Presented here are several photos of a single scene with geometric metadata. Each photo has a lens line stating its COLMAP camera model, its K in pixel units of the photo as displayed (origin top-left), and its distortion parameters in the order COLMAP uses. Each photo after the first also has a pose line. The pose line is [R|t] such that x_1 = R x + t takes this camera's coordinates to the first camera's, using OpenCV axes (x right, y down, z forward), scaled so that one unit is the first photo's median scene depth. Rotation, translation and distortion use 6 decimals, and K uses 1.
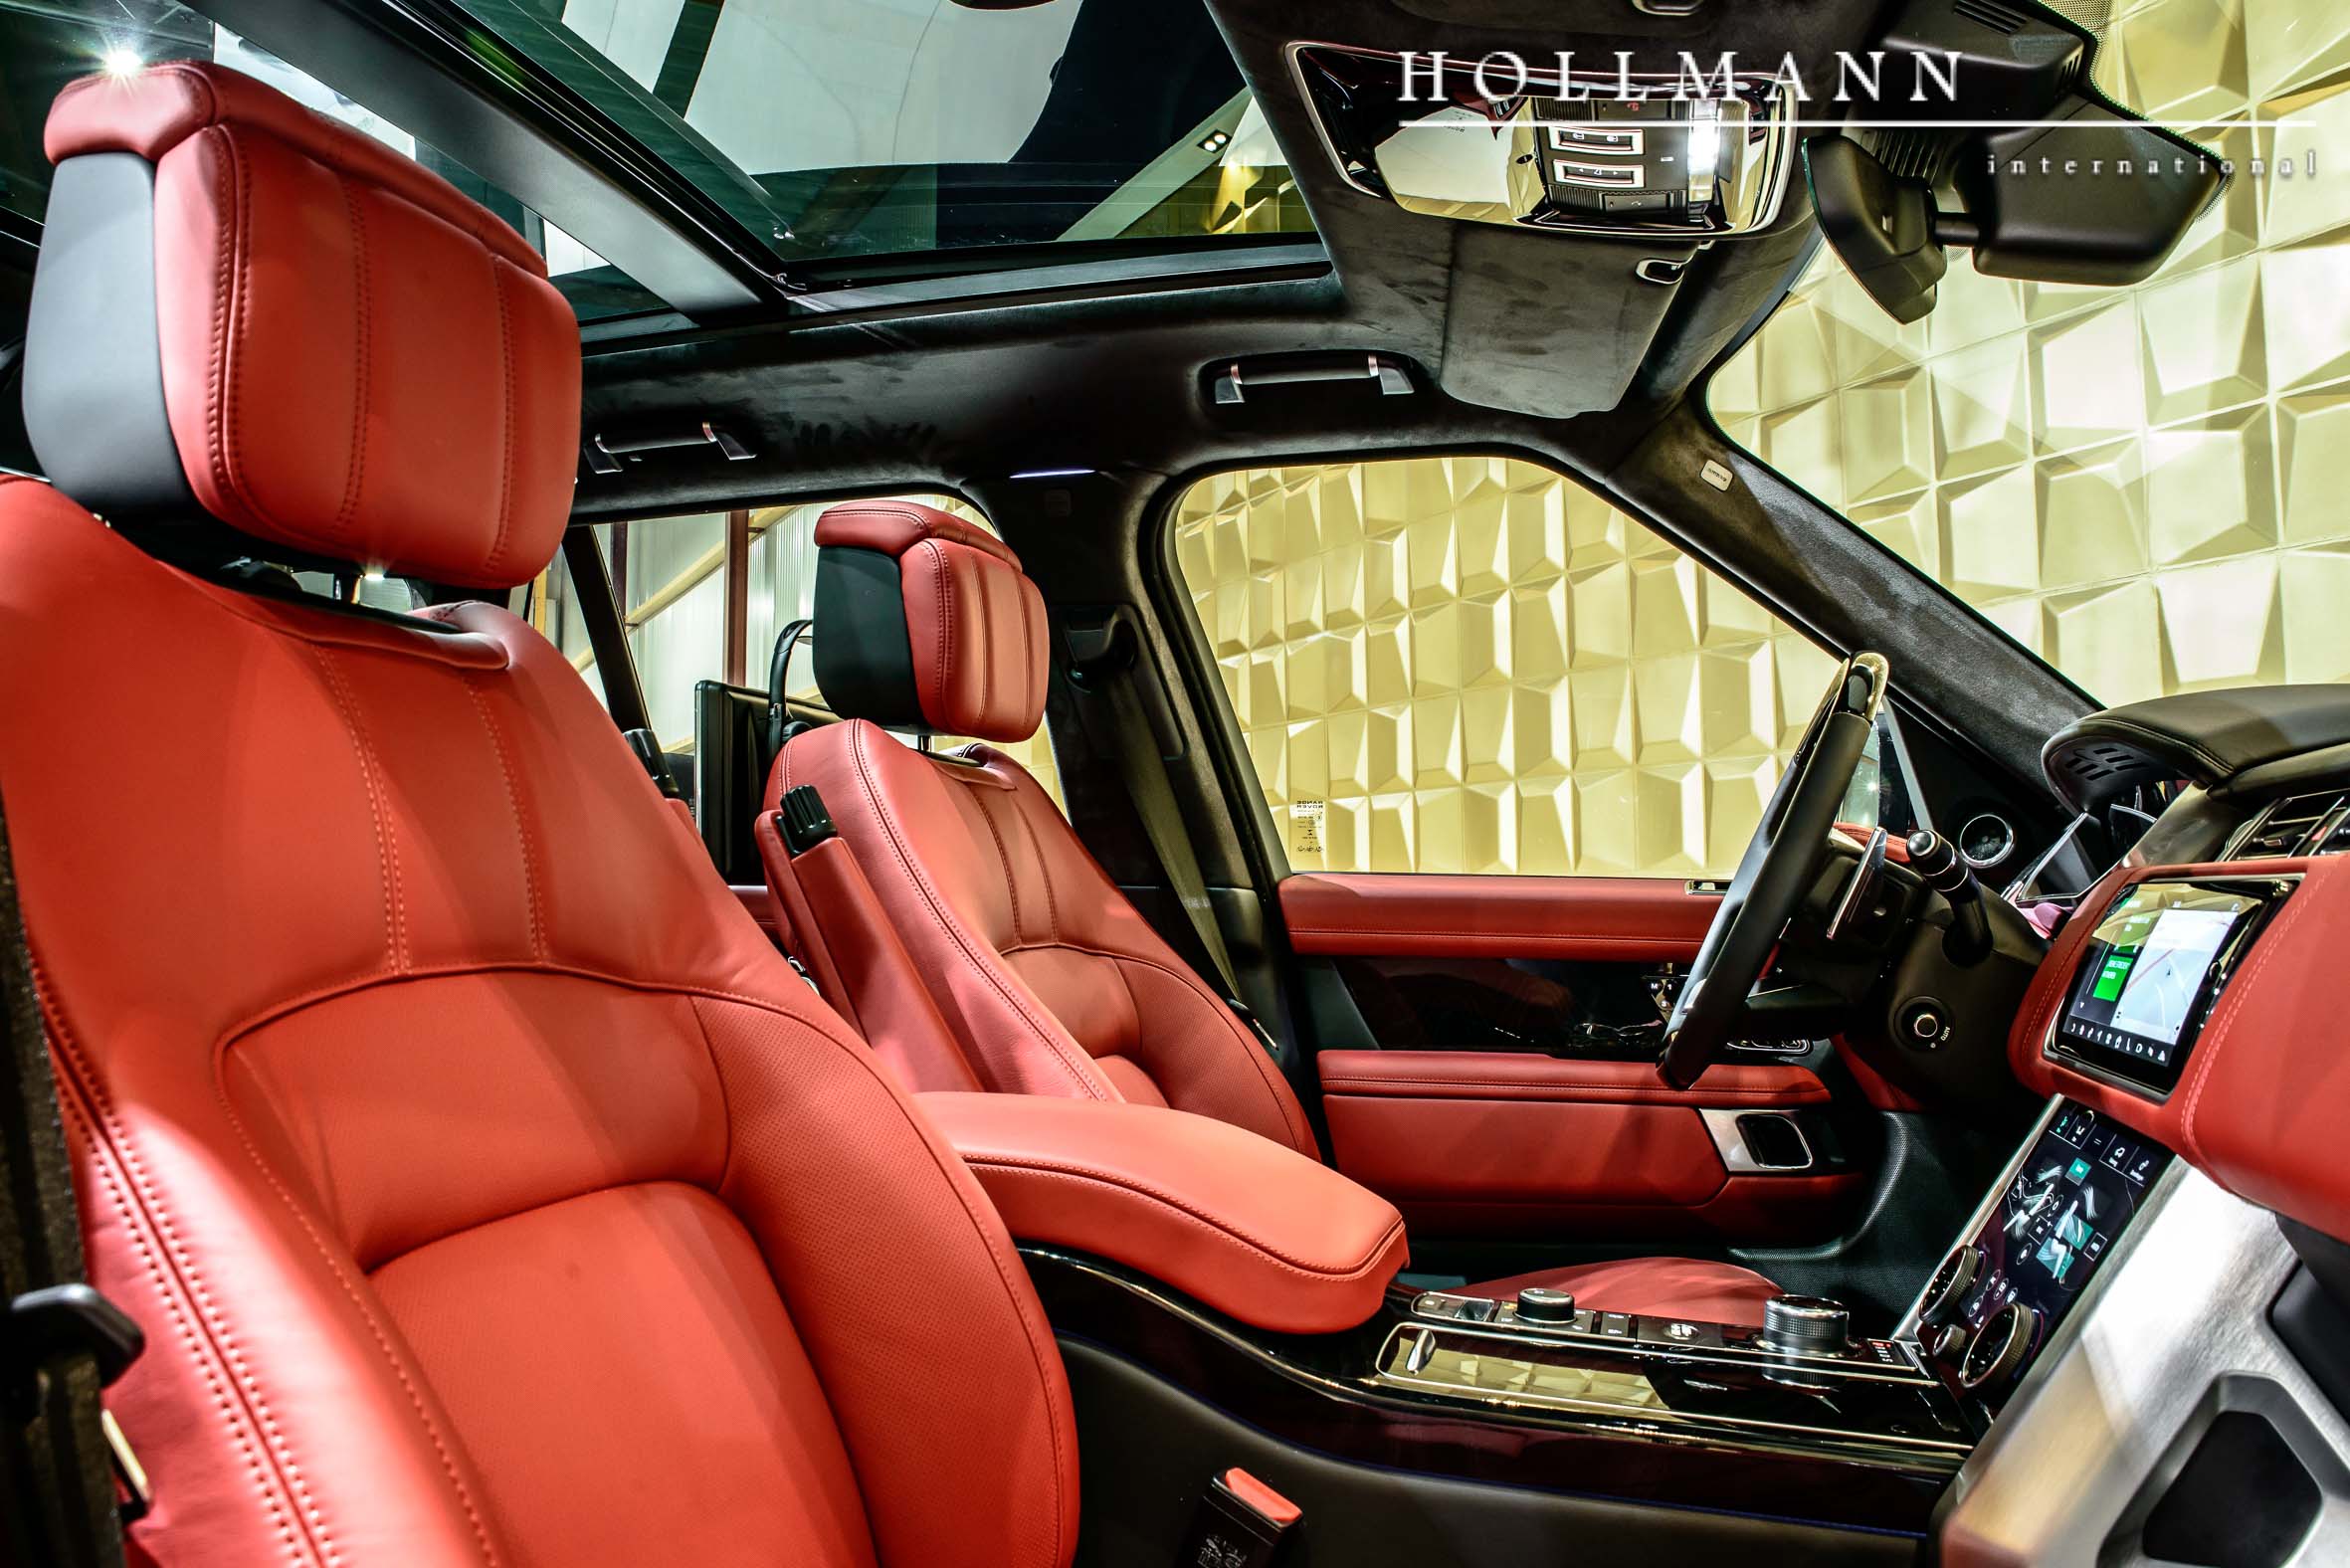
lens RADIAL K [[1681.8, 0, 1173.6], [0, 1681.8, 775.6], [0, 0, 1]] dist [-0.118008, 0.082732]
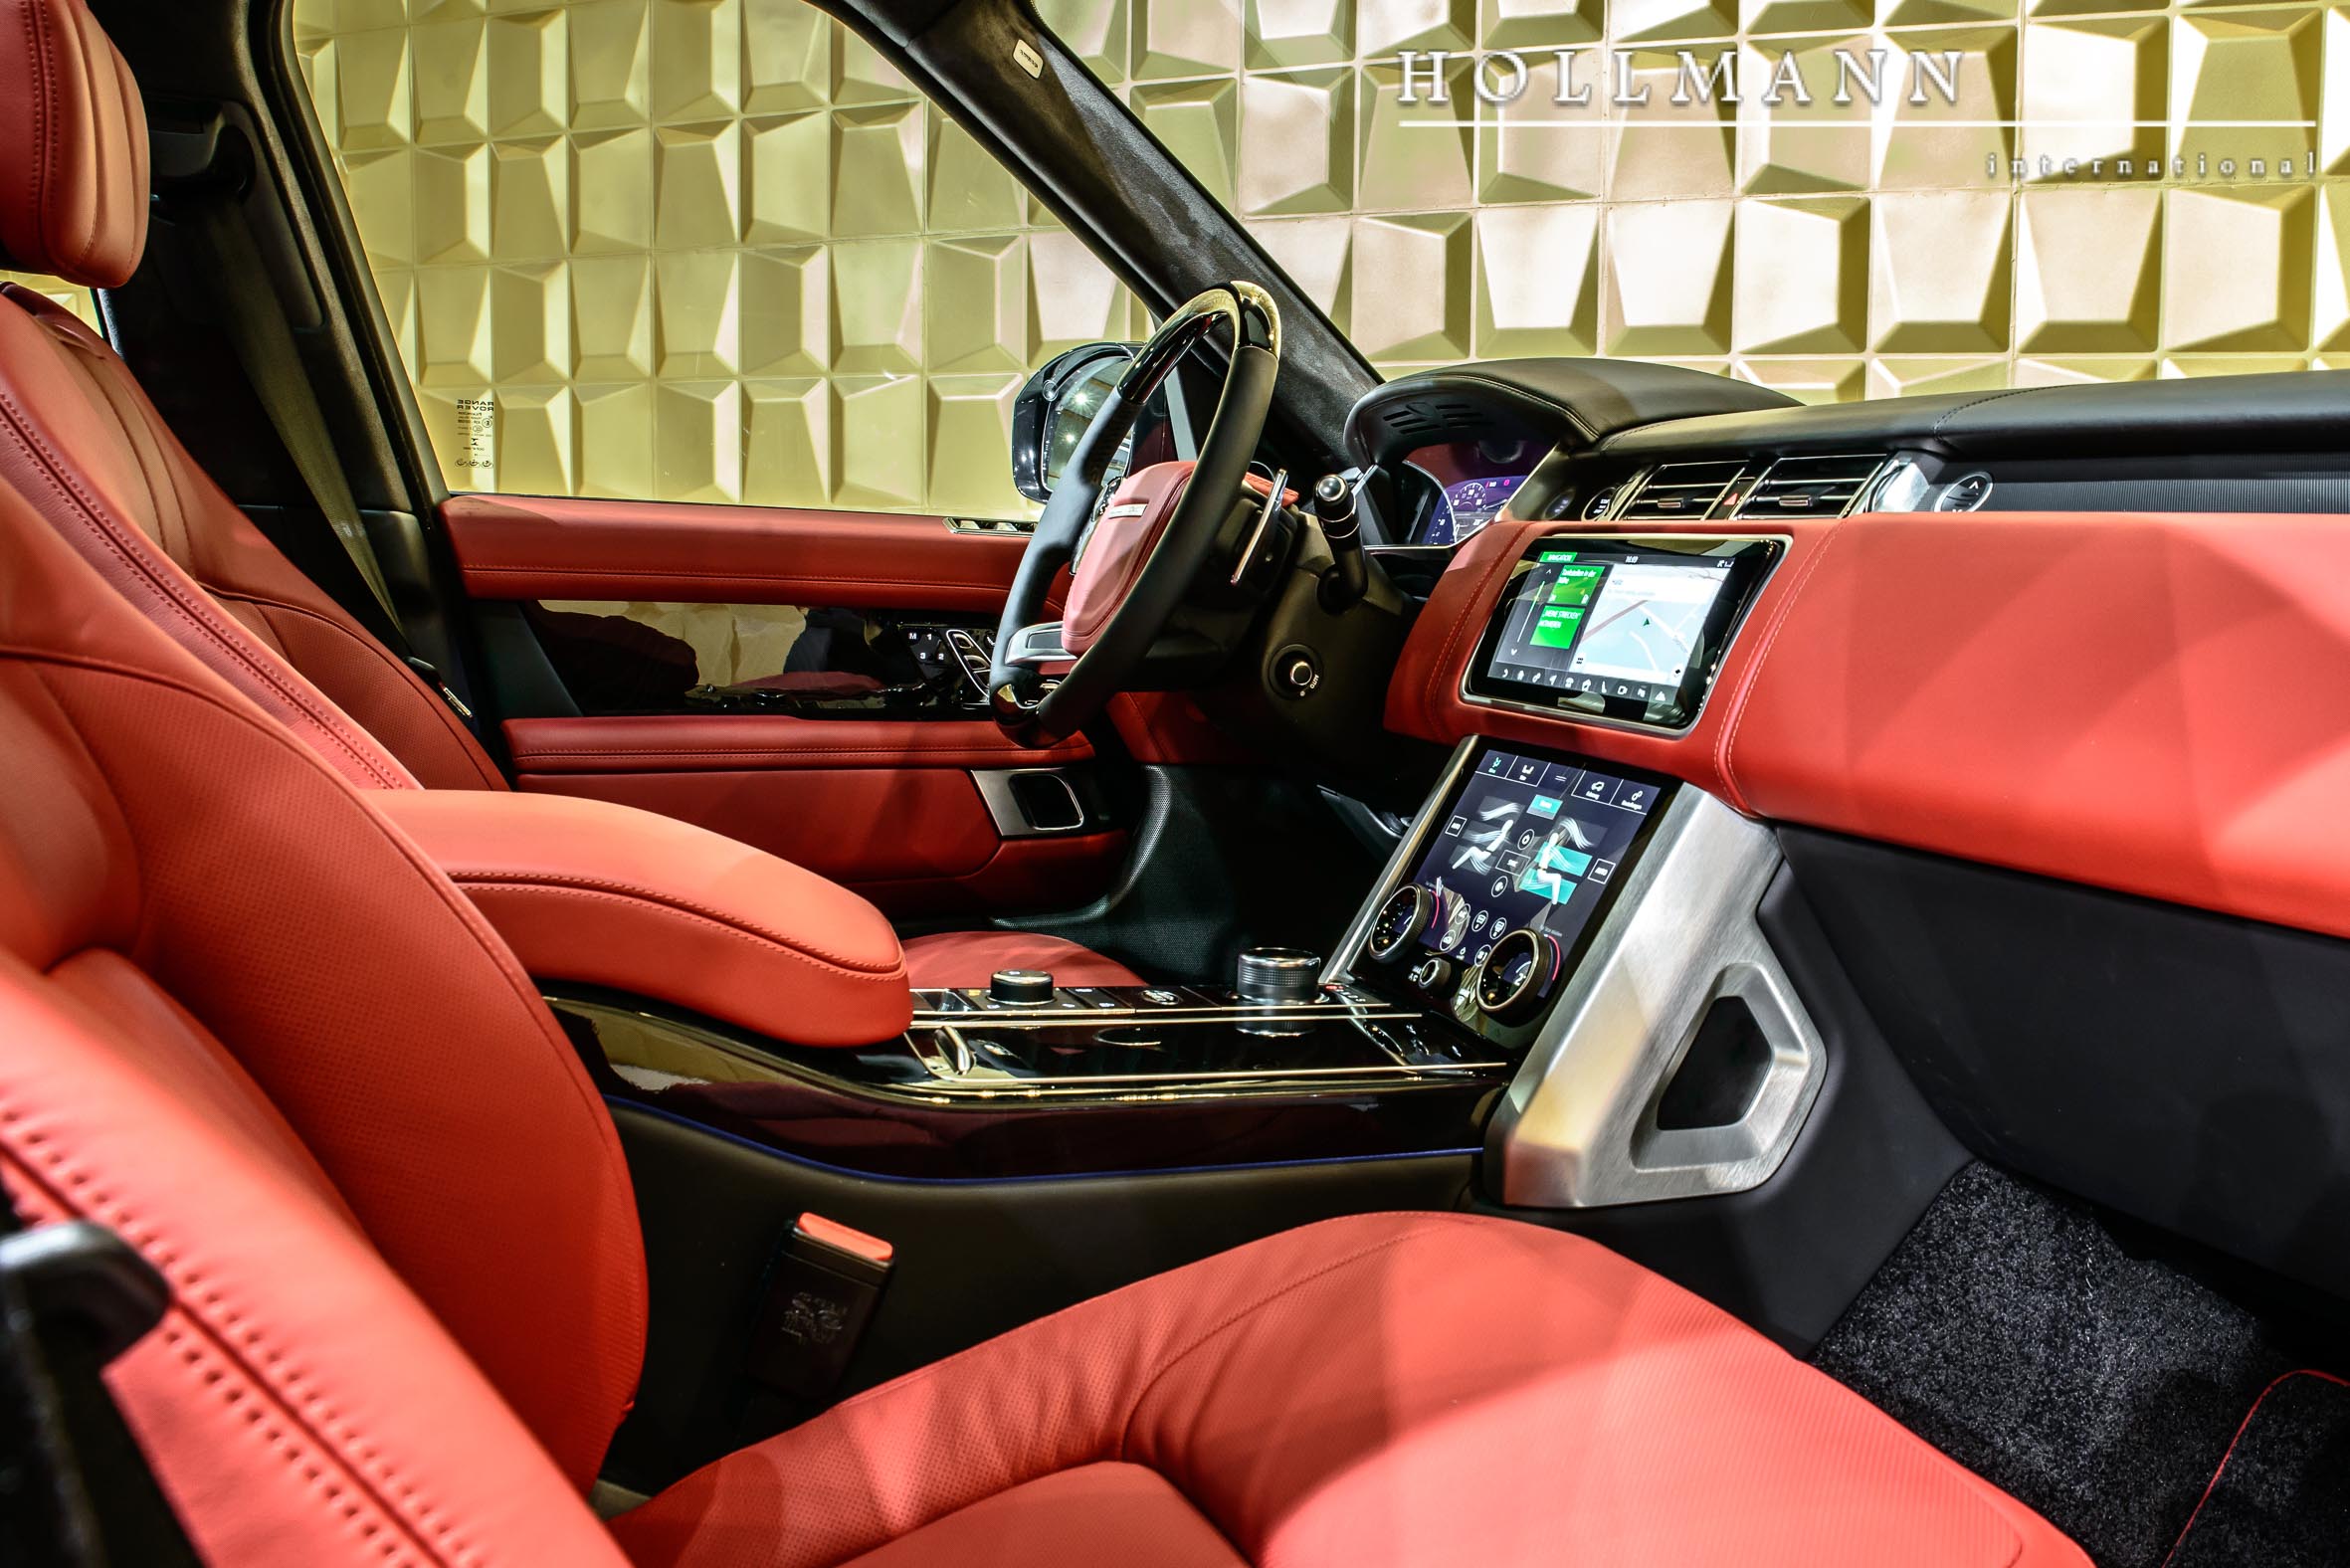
lens RADIAL K [[1936.3, 0, 1259.0], [0, 1936.3, 728.7], [0, 0, 1]] dist [-0.093988, 0.066518]
pose [[0.771591, -0.038241, 0.634969, -0.241452], [-0.071268, 0.986710, 0.146028, 0.012601], [-0.632114, -0.157927, 0.758611, 0.099012]]
